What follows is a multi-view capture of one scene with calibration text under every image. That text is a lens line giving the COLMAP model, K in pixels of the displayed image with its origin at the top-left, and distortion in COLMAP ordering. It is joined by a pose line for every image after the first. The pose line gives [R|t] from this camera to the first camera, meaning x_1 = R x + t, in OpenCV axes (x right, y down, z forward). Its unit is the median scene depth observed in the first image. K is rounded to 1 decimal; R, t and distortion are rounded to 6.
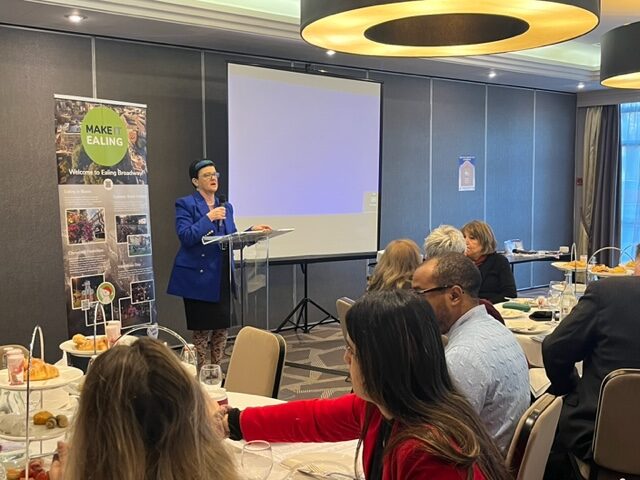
lens RADIAL K [[746.2, 0, 320.4], [0, 746.2, 240.1], [0, 0, 1]] dist [0.008140, 0.000000]
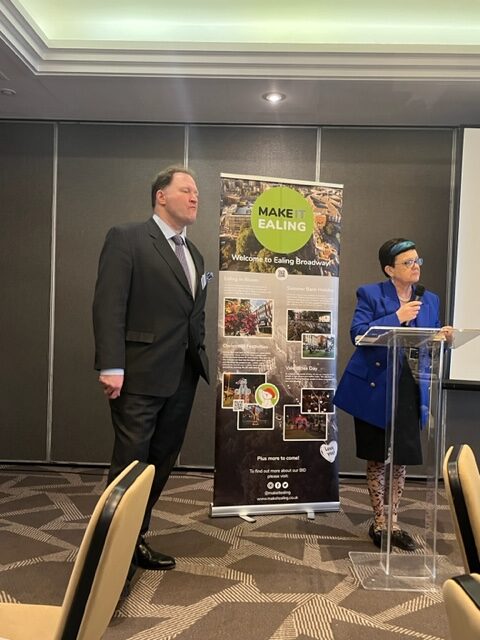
lens RADIAL K [[555.8, 0, 238.2], [0, 555.8, 323.5], [0, 0, 1]] dist [0.092580, -0.001910]
pose [[0.735630, 0.039891, -0.676208, 0.128159], [-0.090297, 0.995130, -0.039528, 0.015108], [0.671338, 0.090138, 0.735649, 0.487257]]
